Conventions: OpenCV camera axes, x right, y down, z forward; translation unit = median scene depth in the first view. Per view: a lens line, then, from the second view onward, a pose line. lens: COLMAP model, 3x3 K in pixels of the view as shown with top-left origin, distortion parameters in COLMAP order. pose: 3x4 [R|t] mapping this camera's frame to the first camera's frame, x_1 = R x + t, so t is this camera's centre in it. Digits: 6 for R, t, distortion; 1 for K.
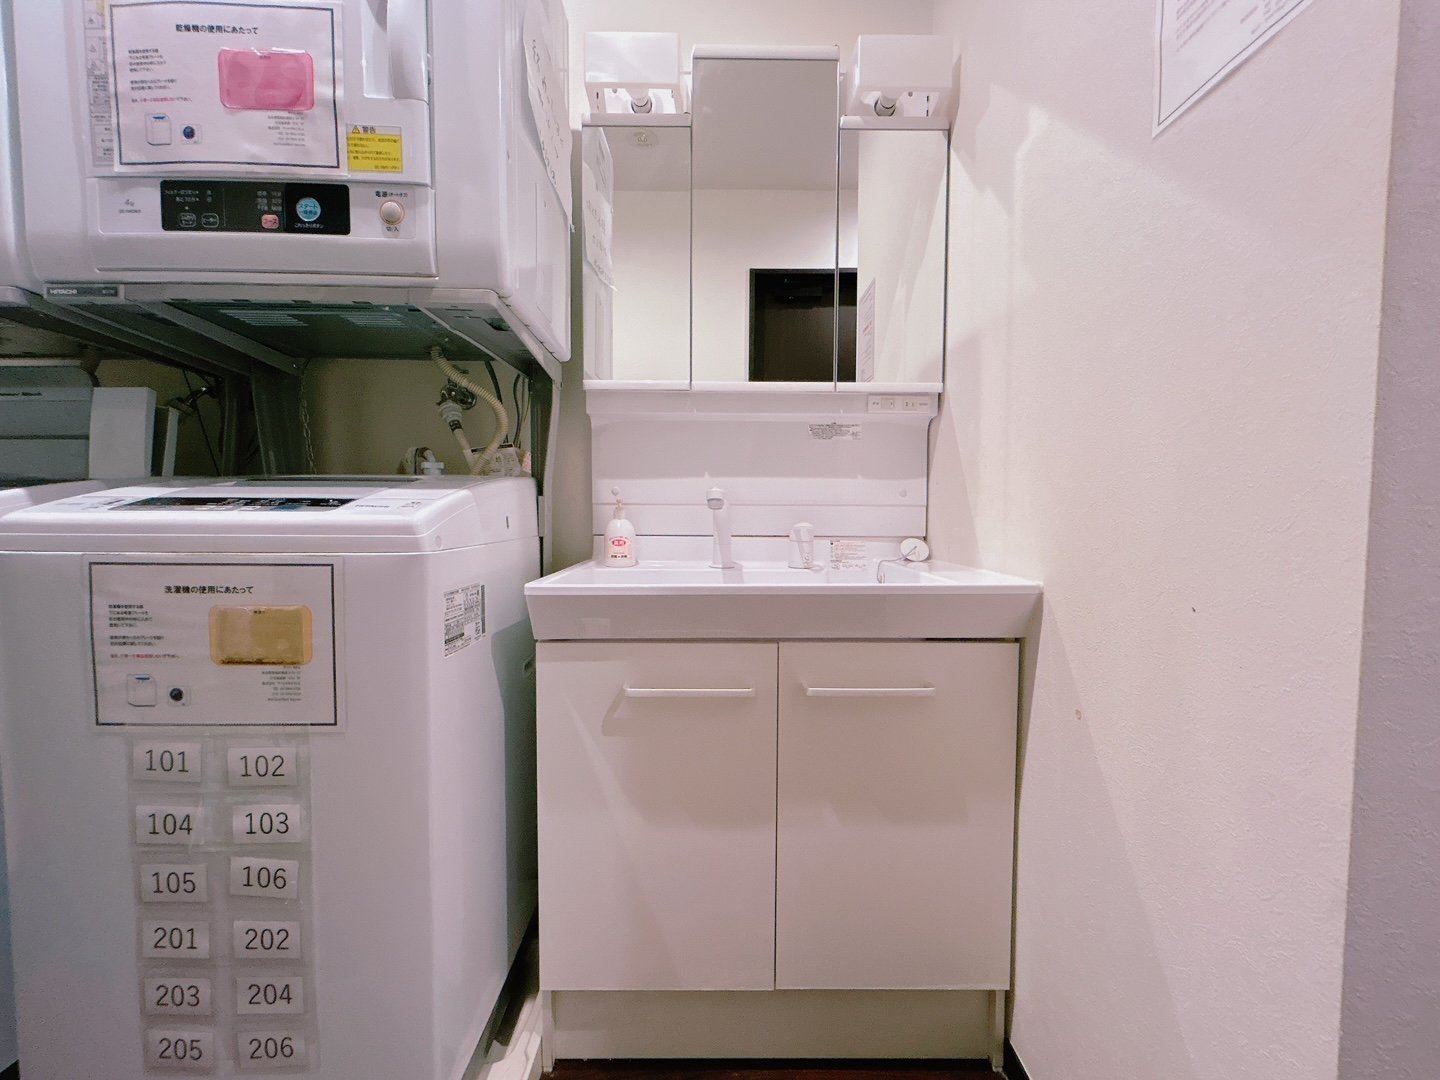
lens RADIAL K [[586.4, 0, 716.3], [0, 586.4, 538.7], [0, 0, 1]] dist [0.000270, -0.000319]
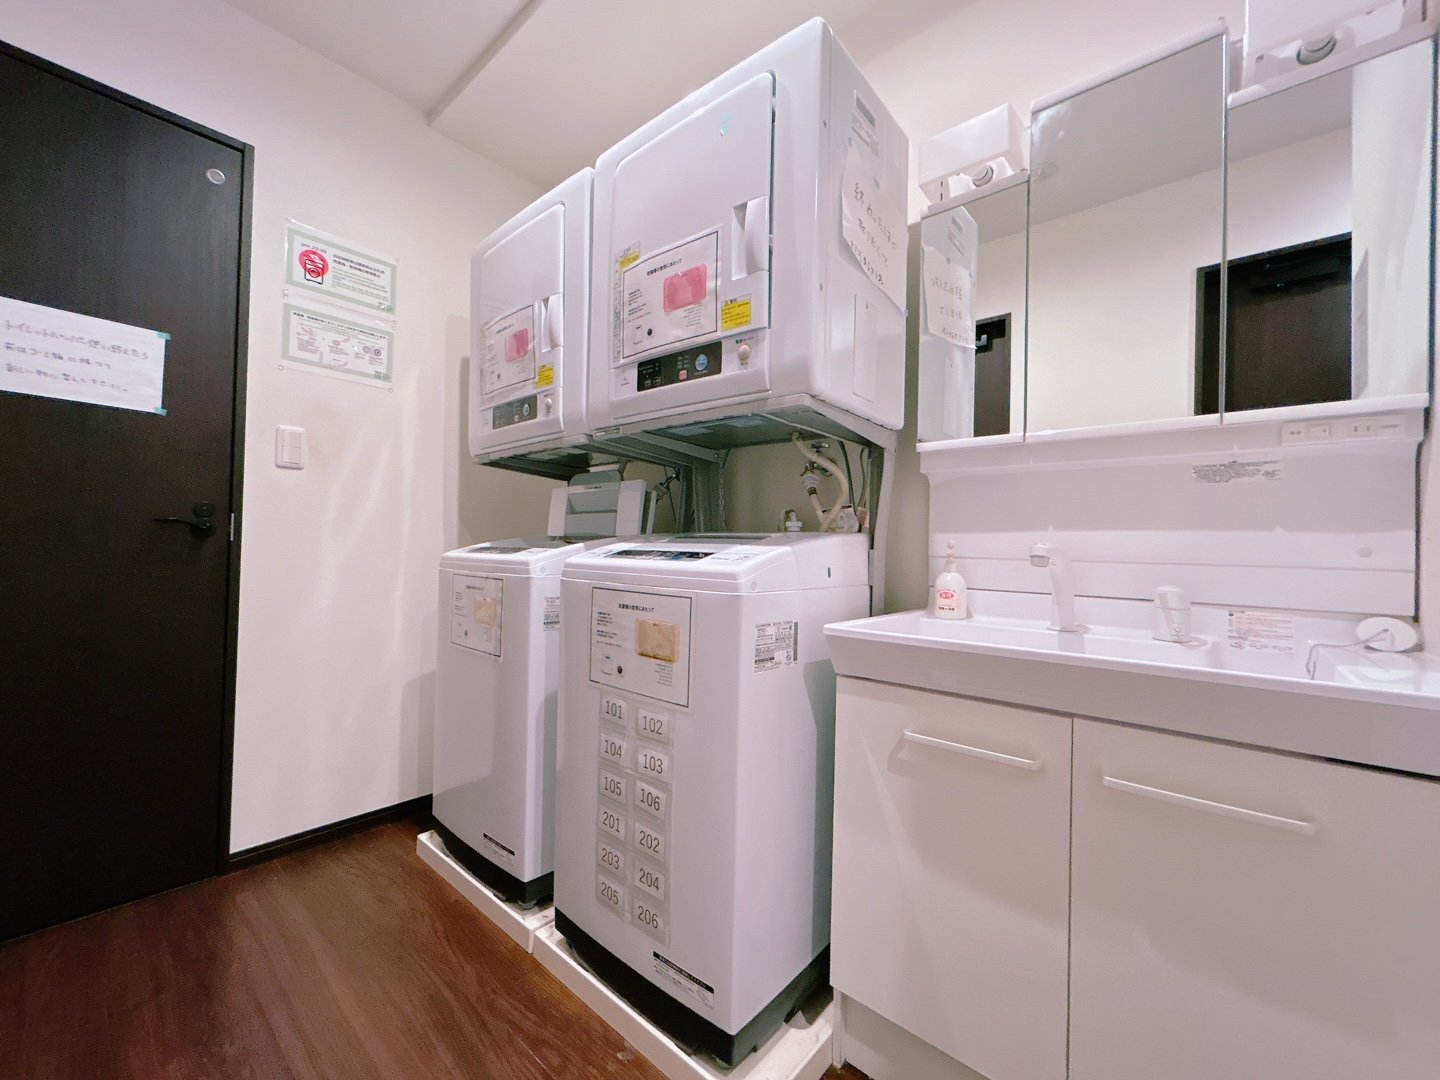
lens RADIAL K [[586.4, 0, 716.3], [0, 586.4, 538.7], [0, 0, 1]] dist [0.000270, -0.000319]
pose [[0.746921, 0.002188, -0.664910, 0.332785], [-0.051489, 0.997182, -0.054558, -0.023726], [0.662917, 0.074986, 0.744929, -0.069015]]
